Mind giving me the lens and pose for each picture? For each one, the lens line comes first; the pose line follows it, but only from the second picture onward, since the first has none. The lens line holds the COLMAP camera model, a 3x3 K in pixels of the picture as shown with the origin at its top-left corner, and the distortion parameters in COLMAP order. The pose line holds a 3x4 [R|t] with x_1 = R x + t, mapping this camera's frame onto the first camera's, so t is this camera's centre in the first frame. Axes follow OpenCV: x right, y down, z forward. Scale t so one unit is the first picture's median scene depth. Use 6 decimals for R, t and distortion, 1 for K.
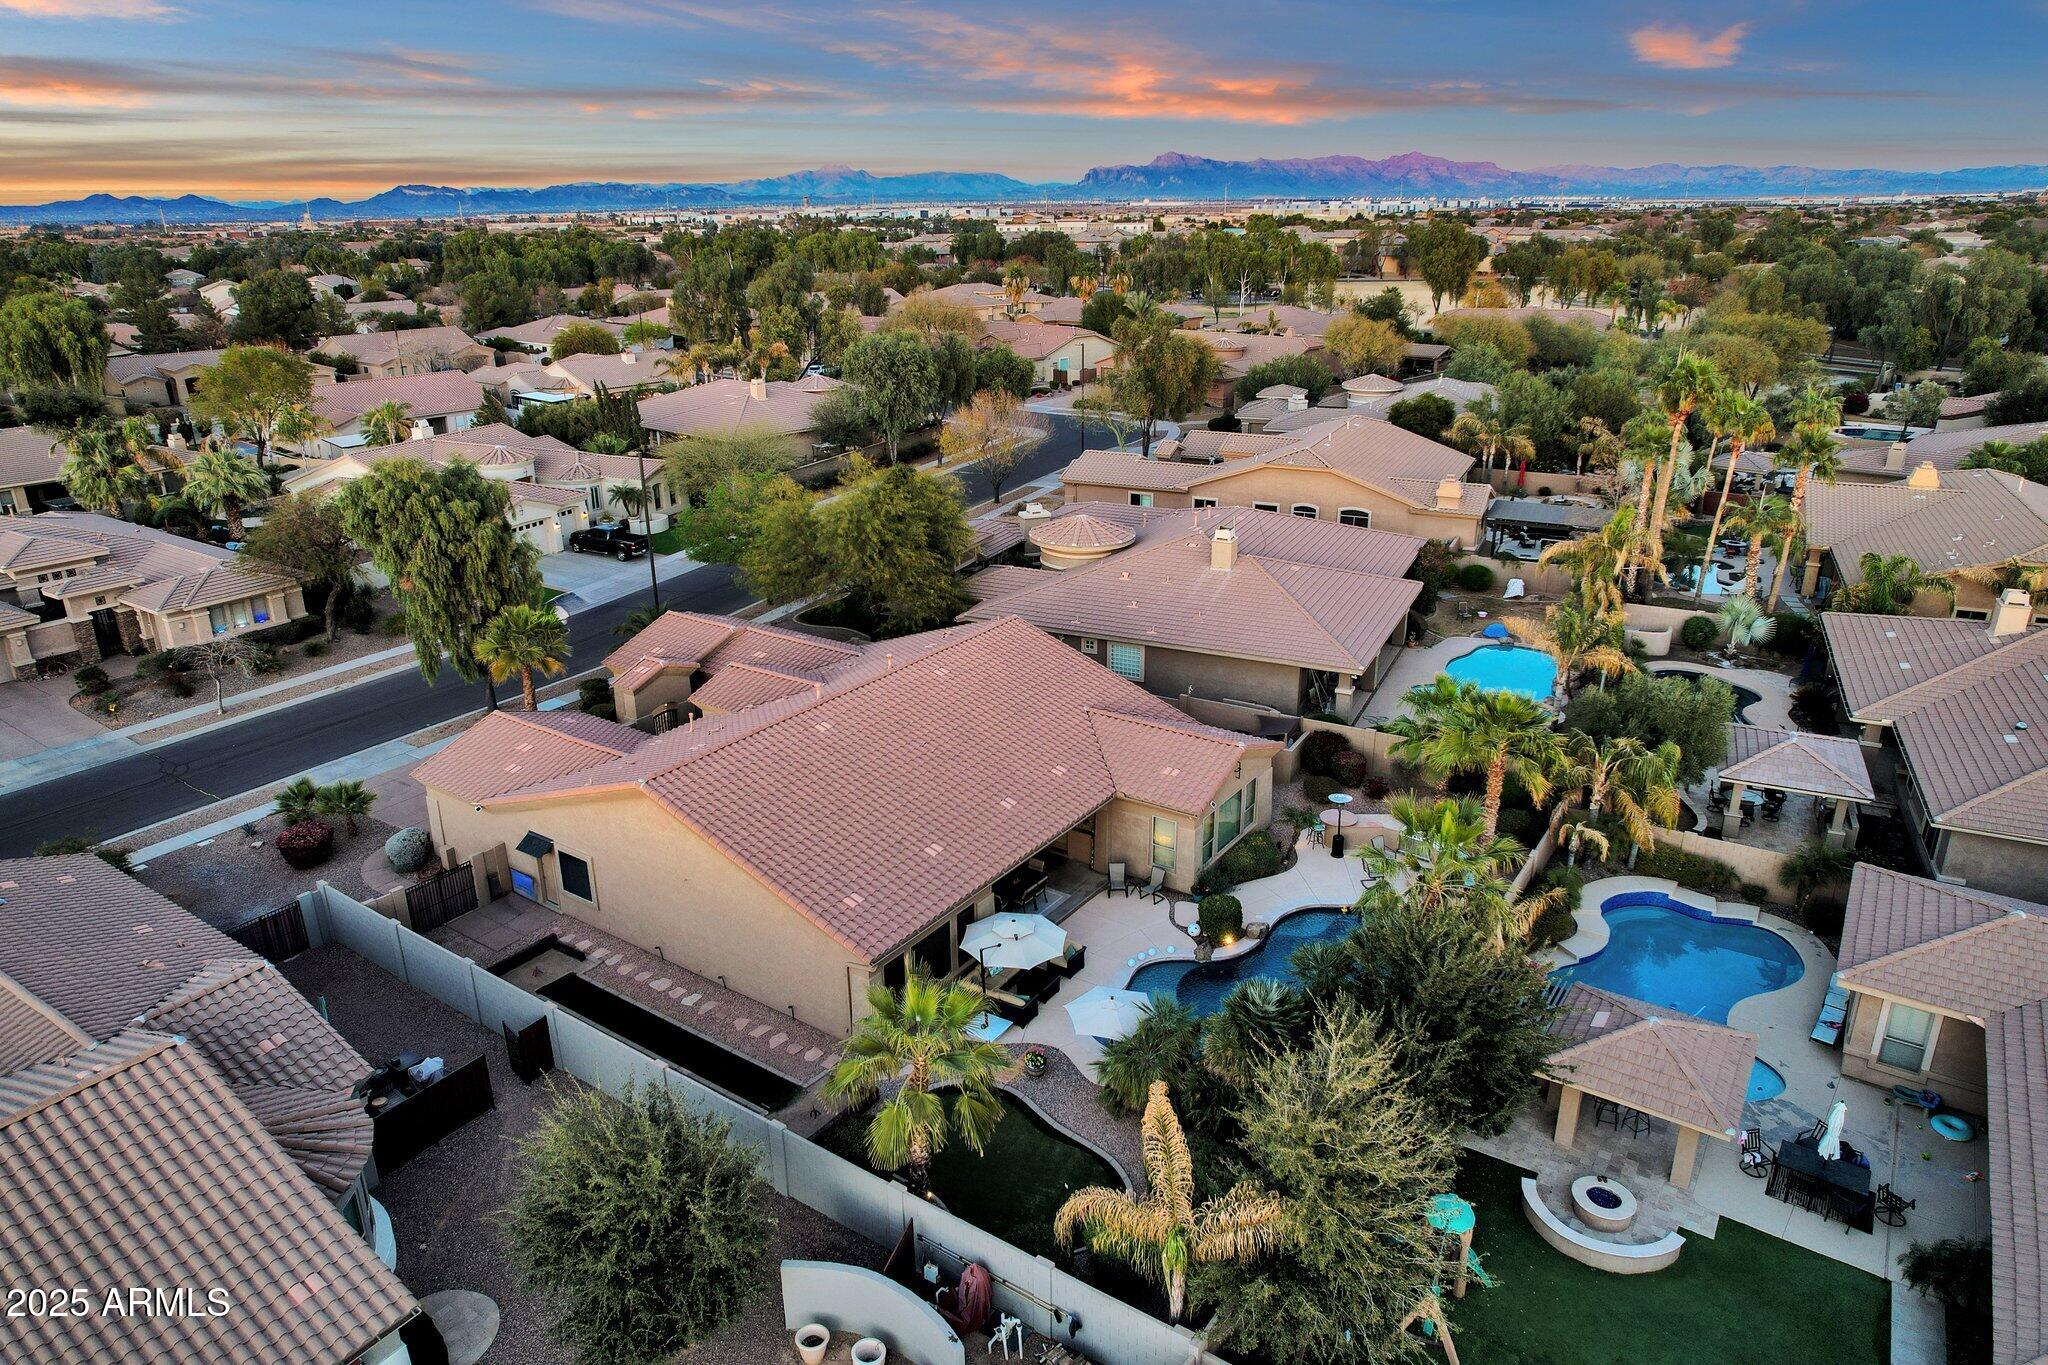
lens RADIAL K [[1304.9, 0, 1014.4], [0, 1304.9, 675.2], [0, 0, 1]] dist [-0.077755, 0.069306]
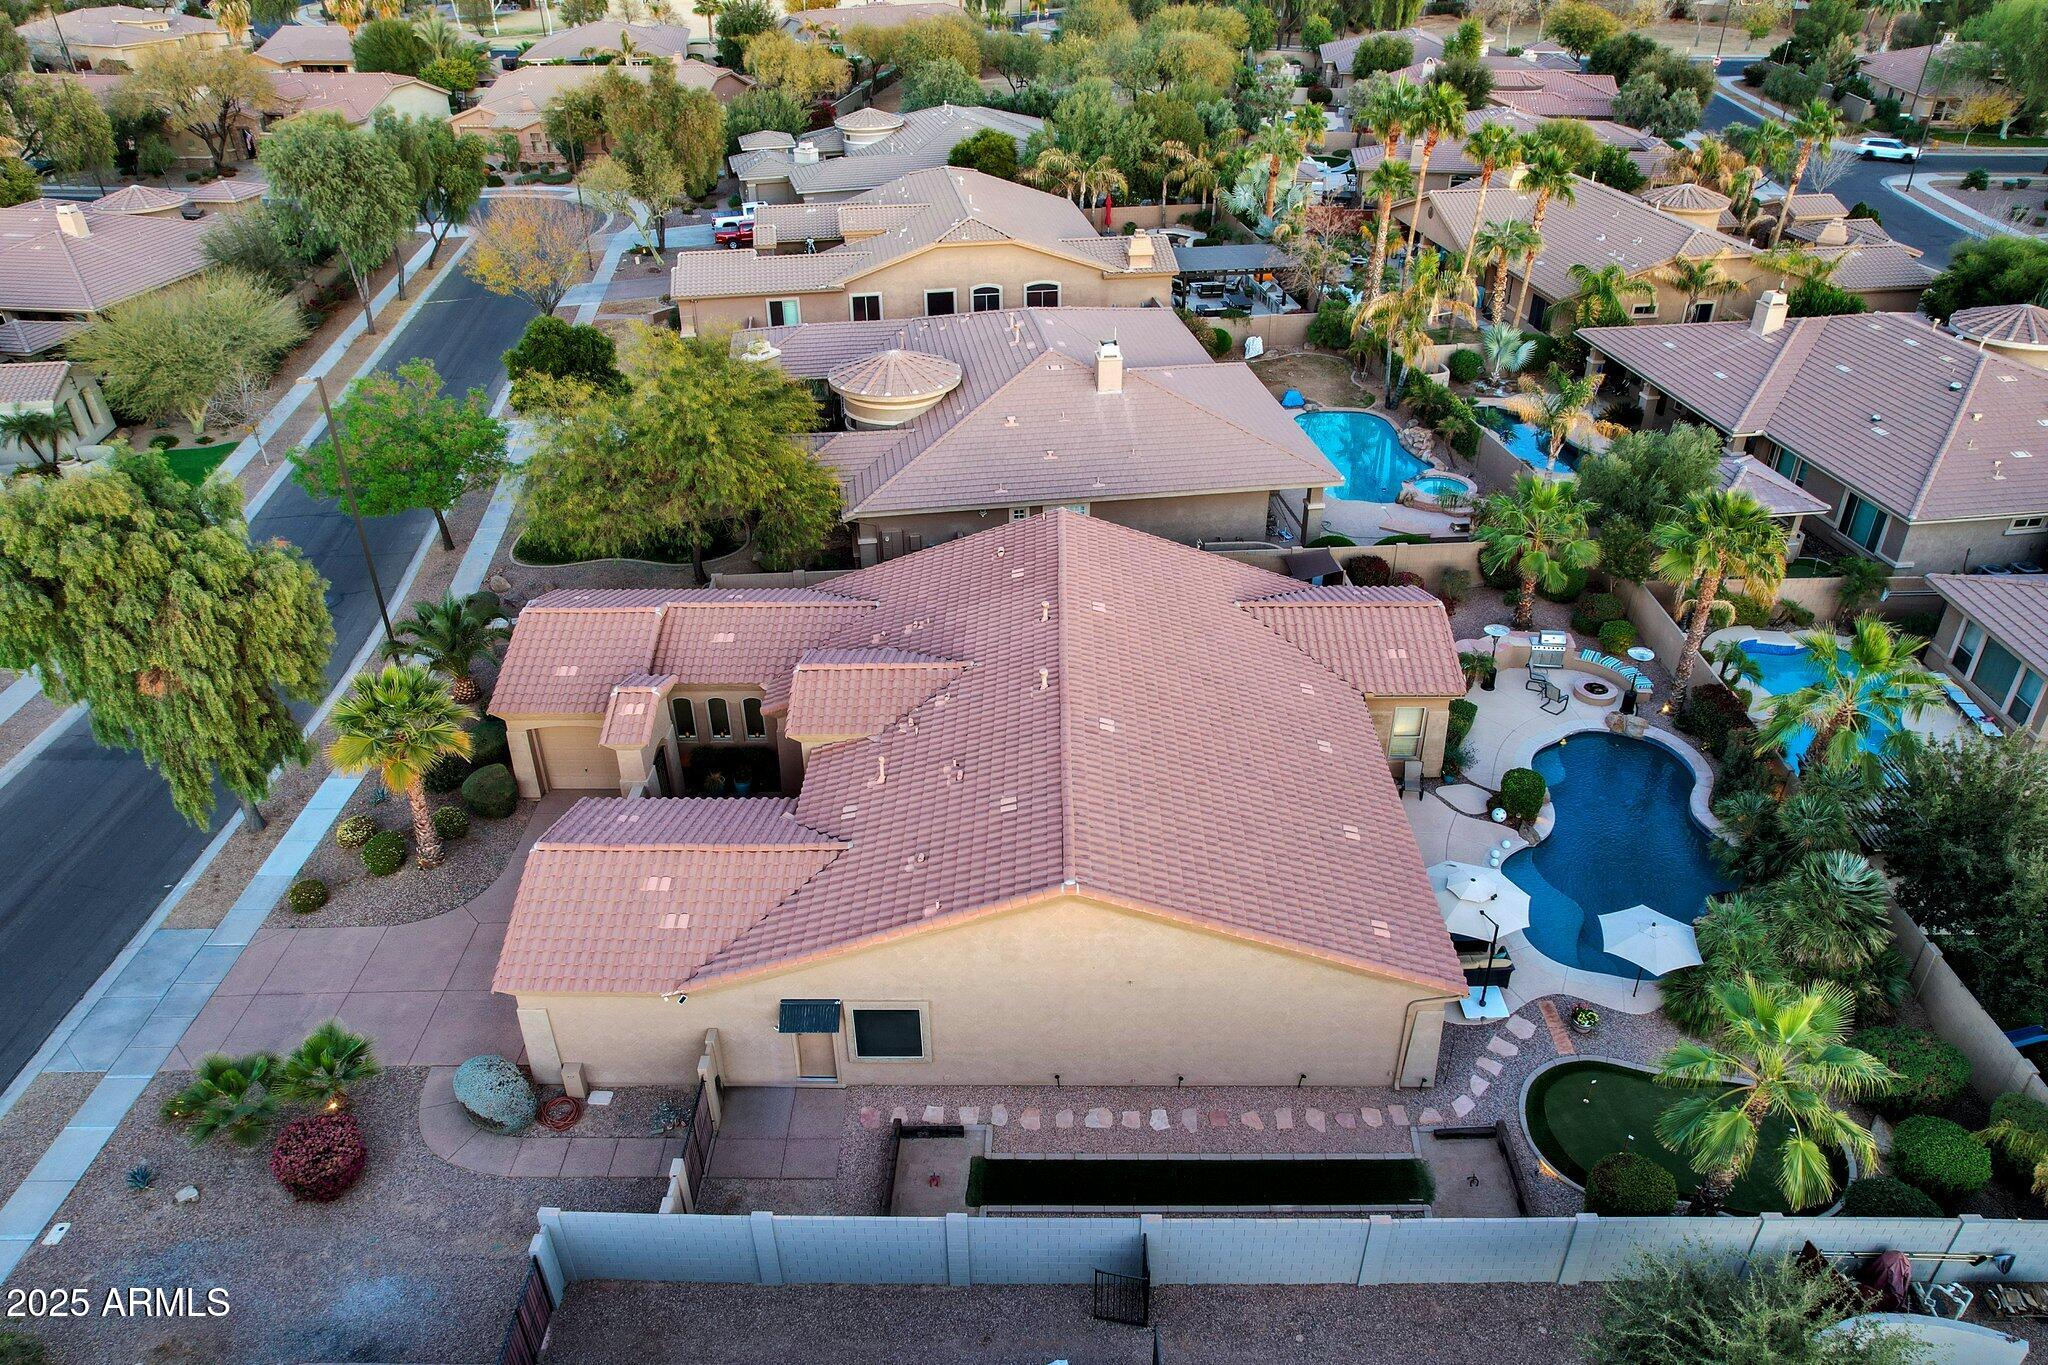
lens RADIAL K [[1413.8, 0, 1015.3], [0, 1413.8, 699.2], [0, 0, 1]] dist [-0.073906, 0.058373]
pose [[0.829046, -0.290277, 0.477936, -0.422081], [0.192993, 0.950723, 0.242653, -0.134412], [-0.524821, -0.108932, 0.844214, 0.240532]]
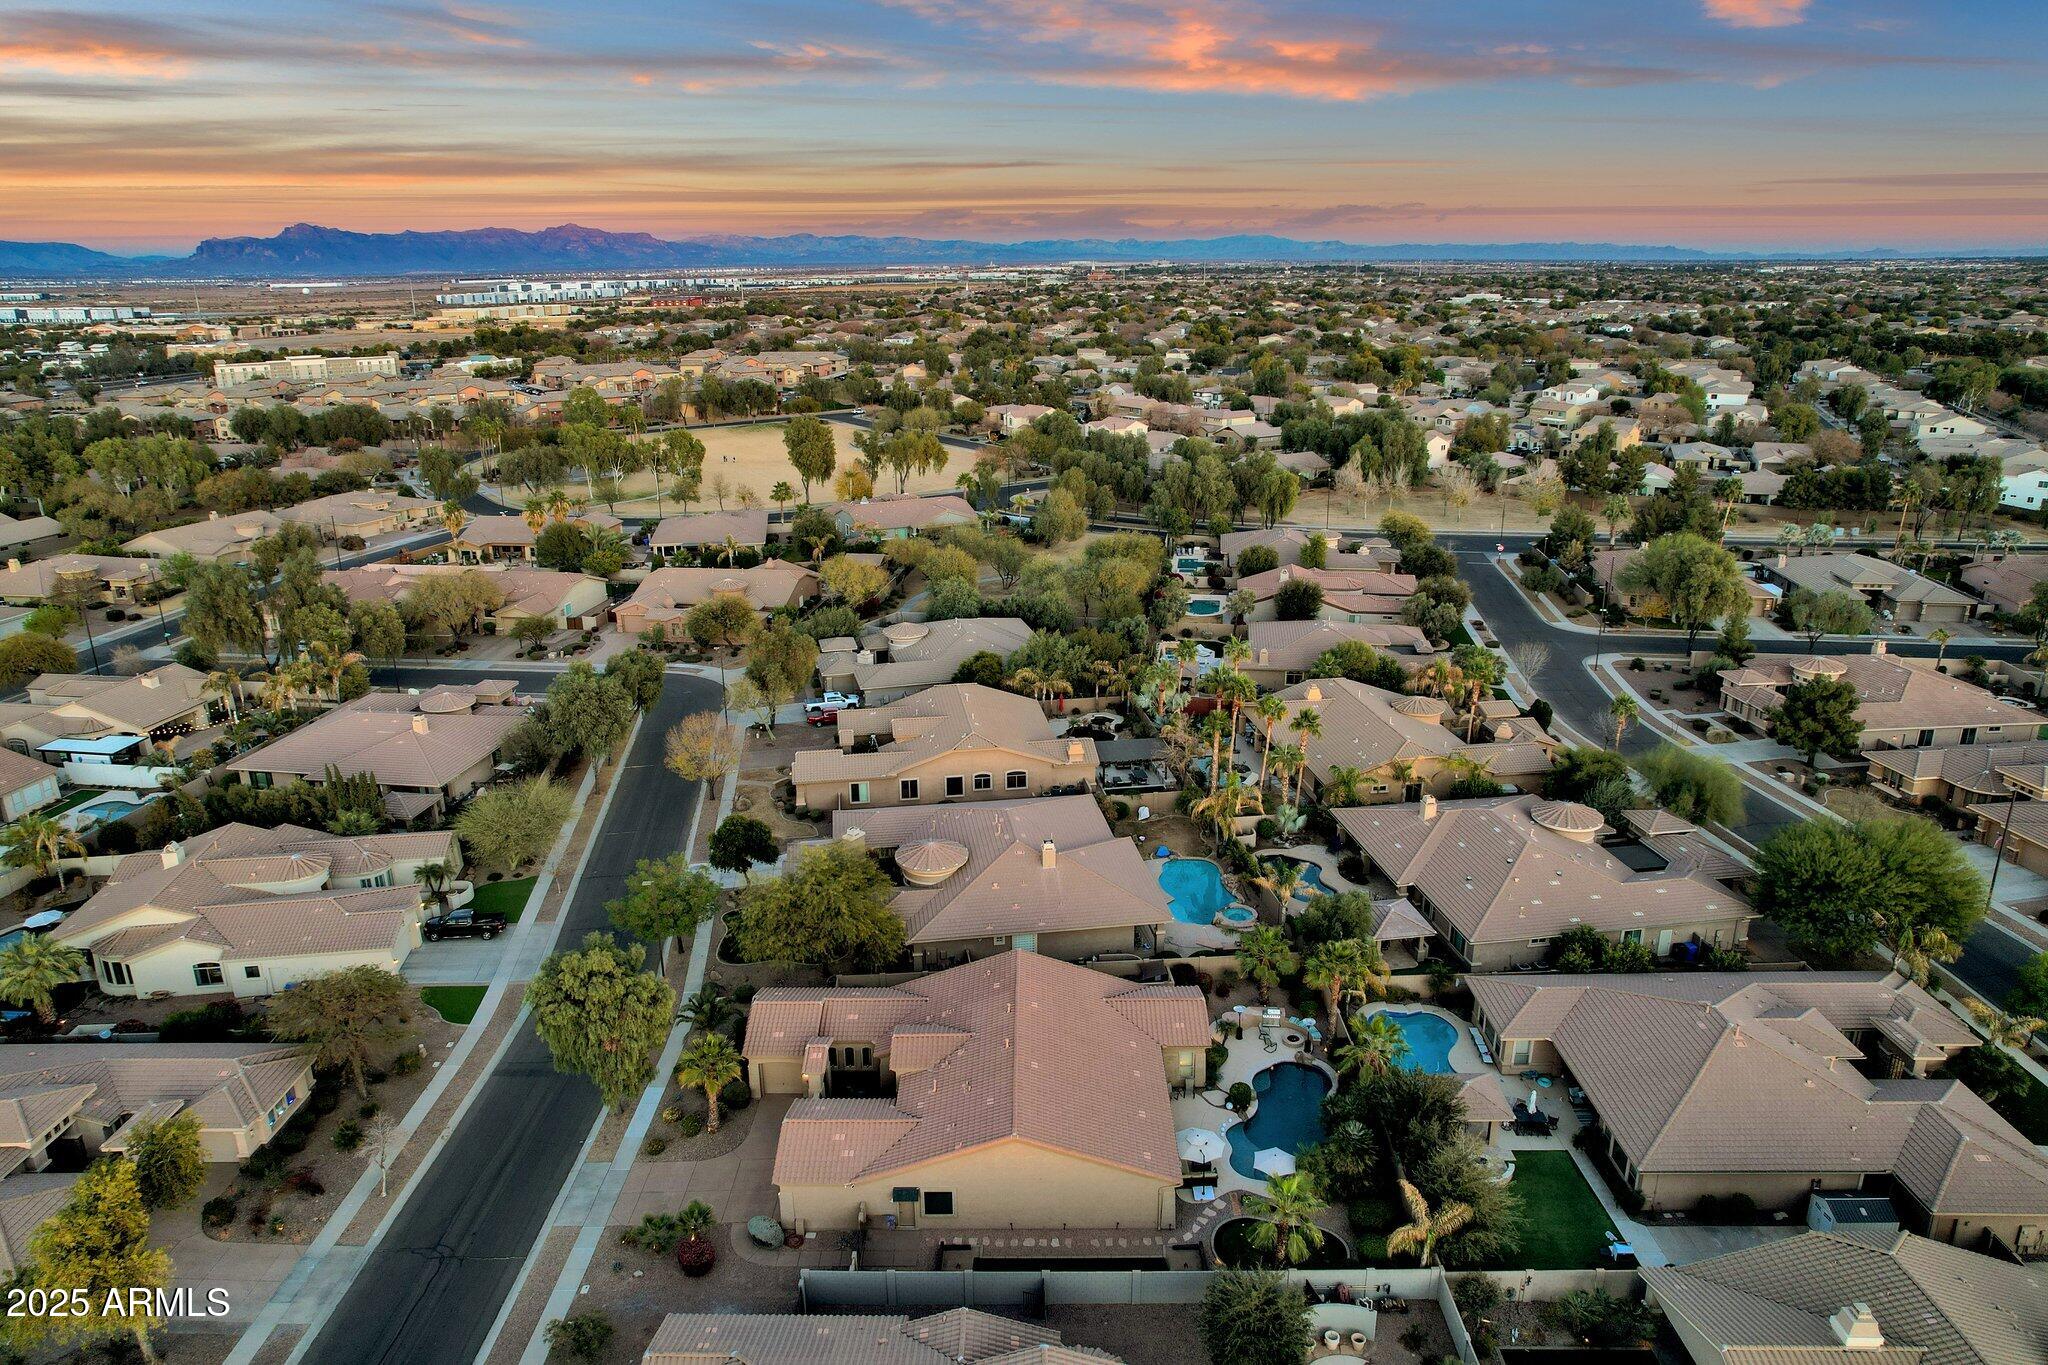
lens RADIAL K [[1304.9, 0, 1014.4], [0, 1304.9, 675.2], [0, 0, 1]] dist [-0.077755, 0.069306]
pose [[0.826623, -0.167253, 0.537327, -0.729139], [0.193426, 0.981084, 0.007815, -0.352009], [-0.528470, 0.097472, 0.843338, -0.351986]]
